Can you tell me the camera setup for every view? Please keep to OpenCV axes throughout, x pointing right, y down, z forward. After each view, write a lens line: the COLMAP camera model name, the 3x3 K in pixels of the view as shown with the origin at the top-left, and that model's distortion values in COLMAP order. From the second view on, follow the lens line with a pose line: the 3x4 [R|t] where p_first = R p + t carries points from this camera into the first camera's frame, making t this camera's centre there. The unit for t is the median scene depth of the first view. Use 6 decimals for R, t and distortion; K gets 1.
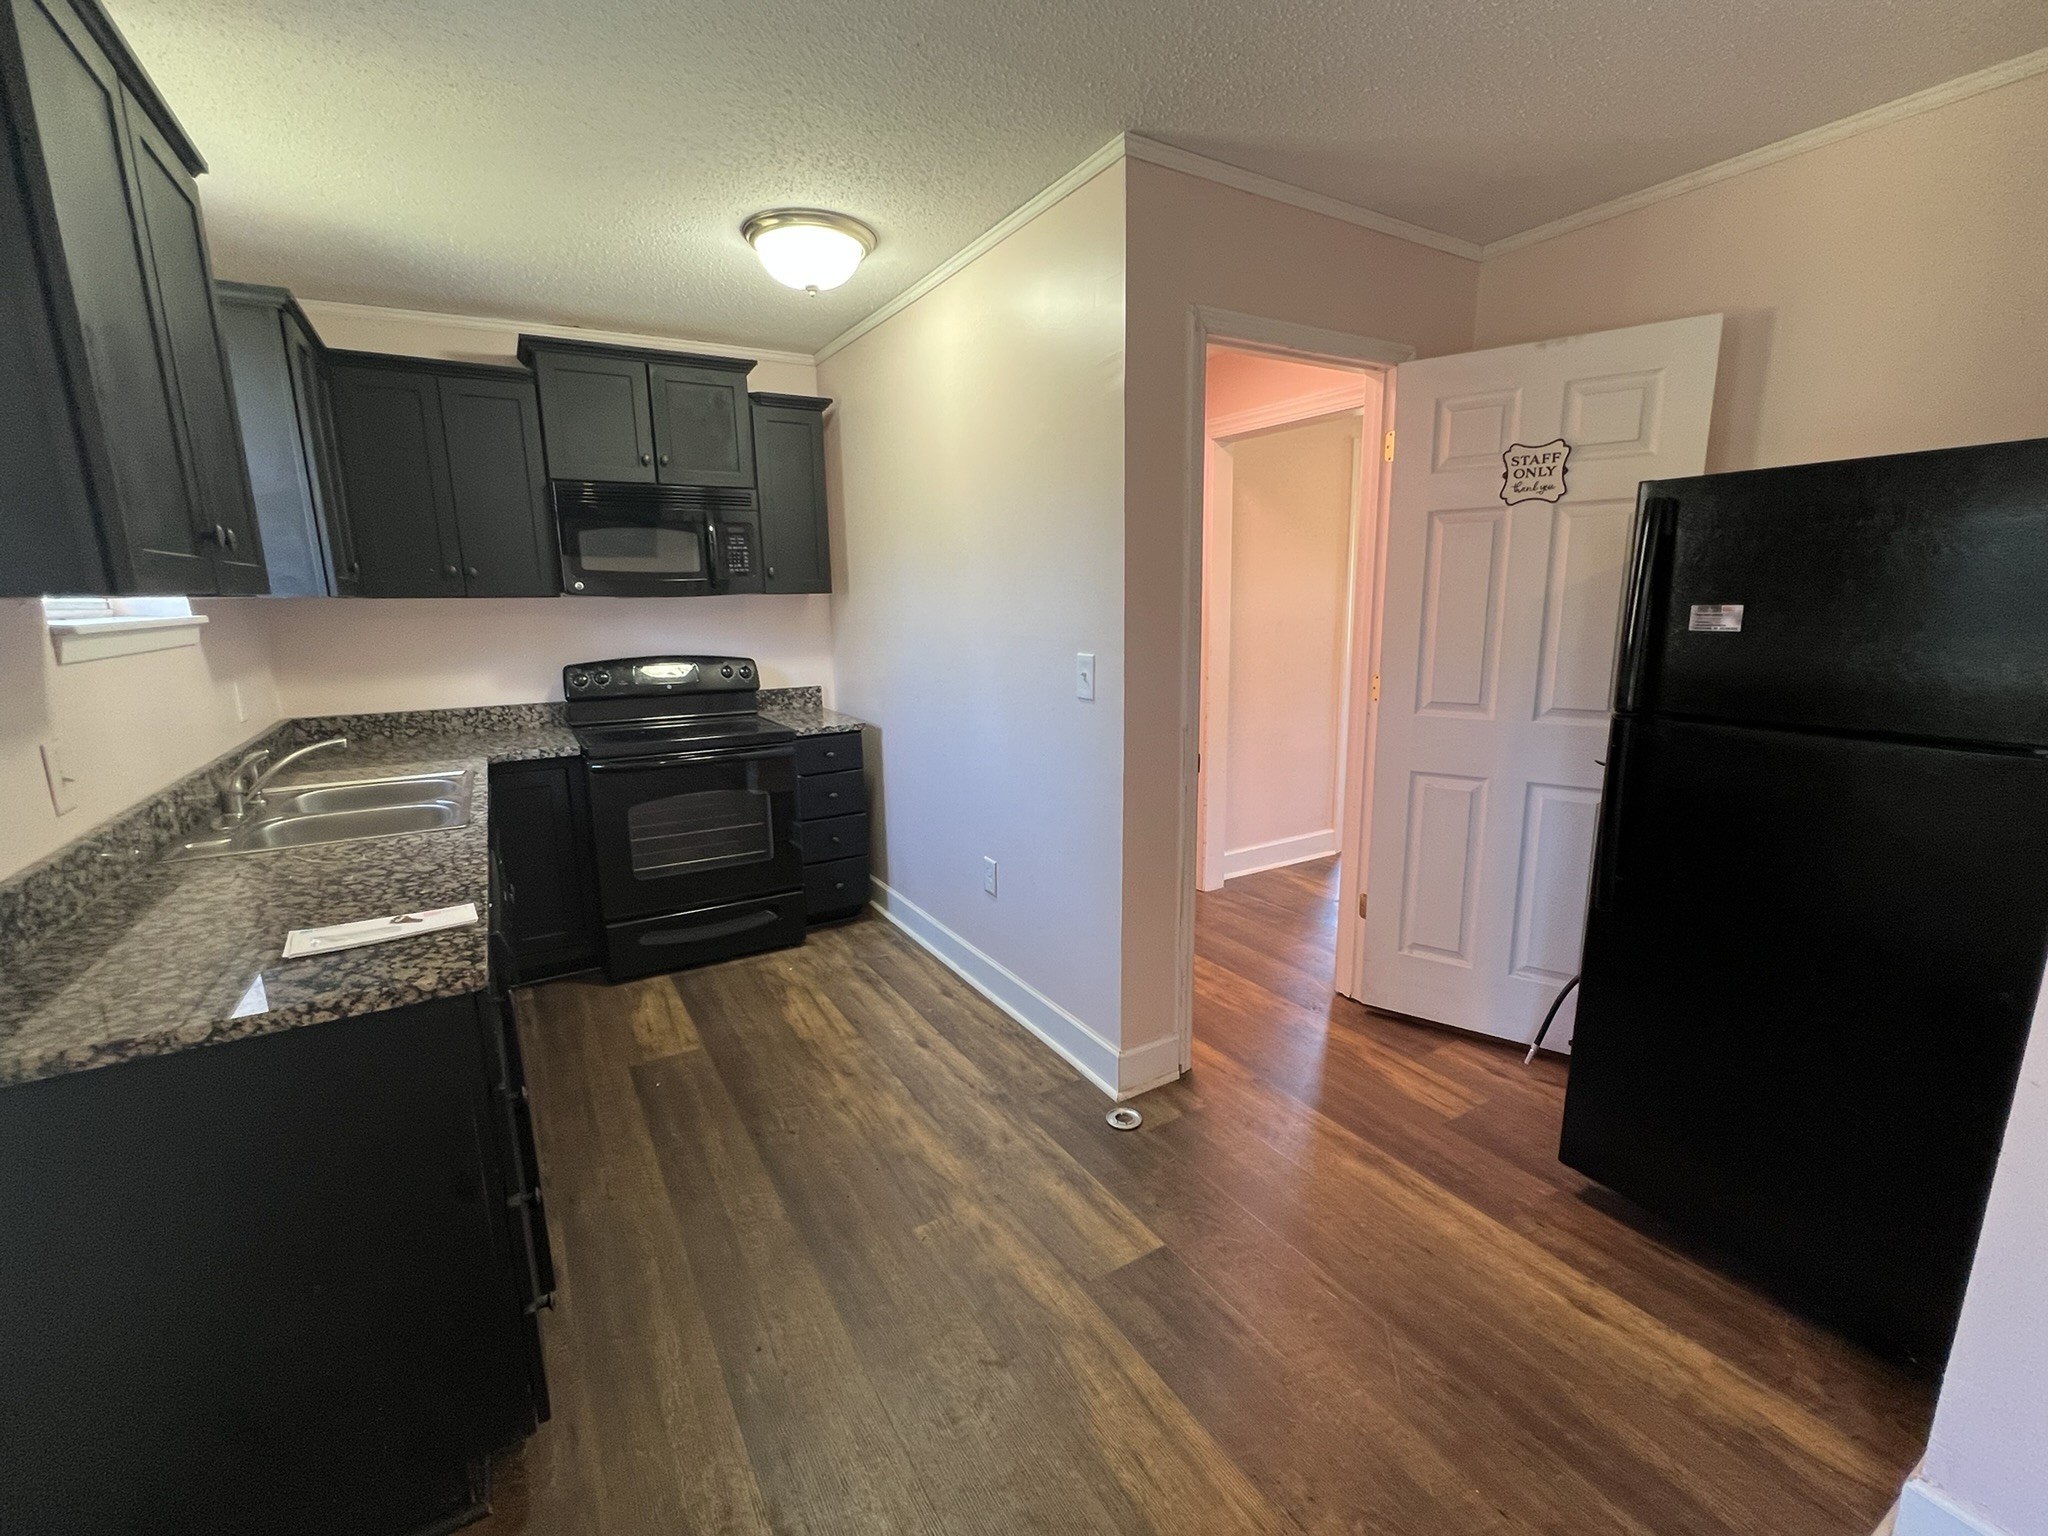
lens RADIAL K [[888.6, 0, 1024.0], [0, 888.6, 768.0], [0, 0, 1]] dist [-0.002589, -0.000454]
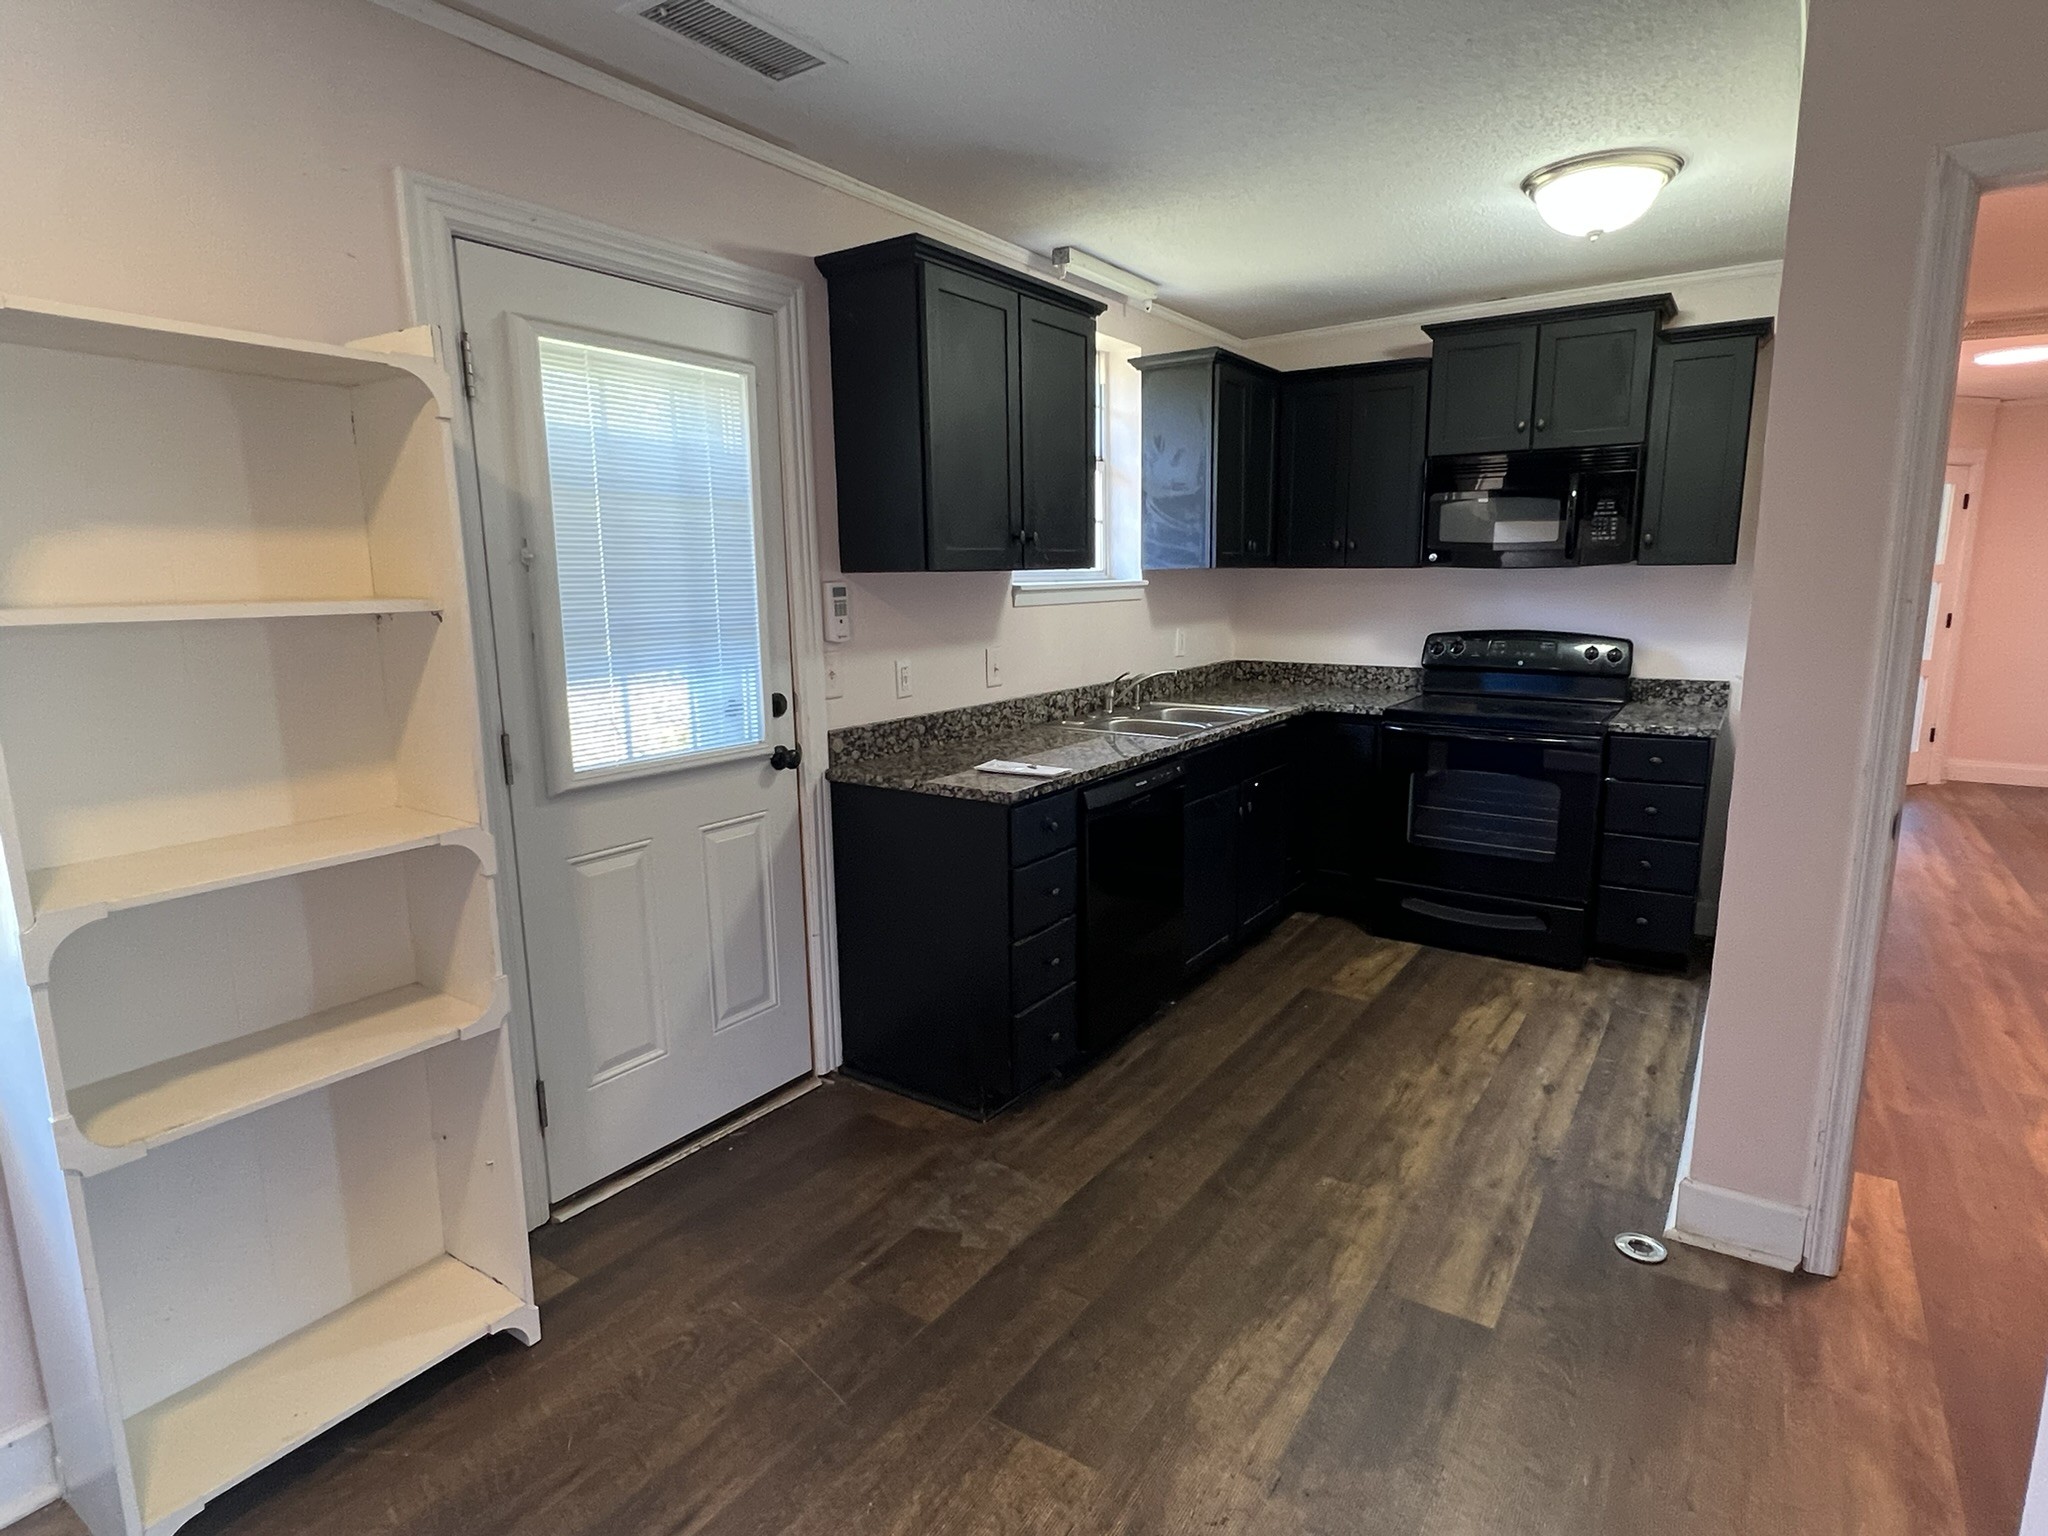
lens RADIAL K [[1074.2, 0, 1024.0], [0, 1074.2, 768.0], [0, 0, 1]] dist [-0.003198, -0.000640]
pose [[0.420520, 0.172833, -0.890669, 0.527477], [-0.171395, 0.979145, 0.109080, -0.020817], [0.890947, 0.106786, 0.441373, 0.050404]]
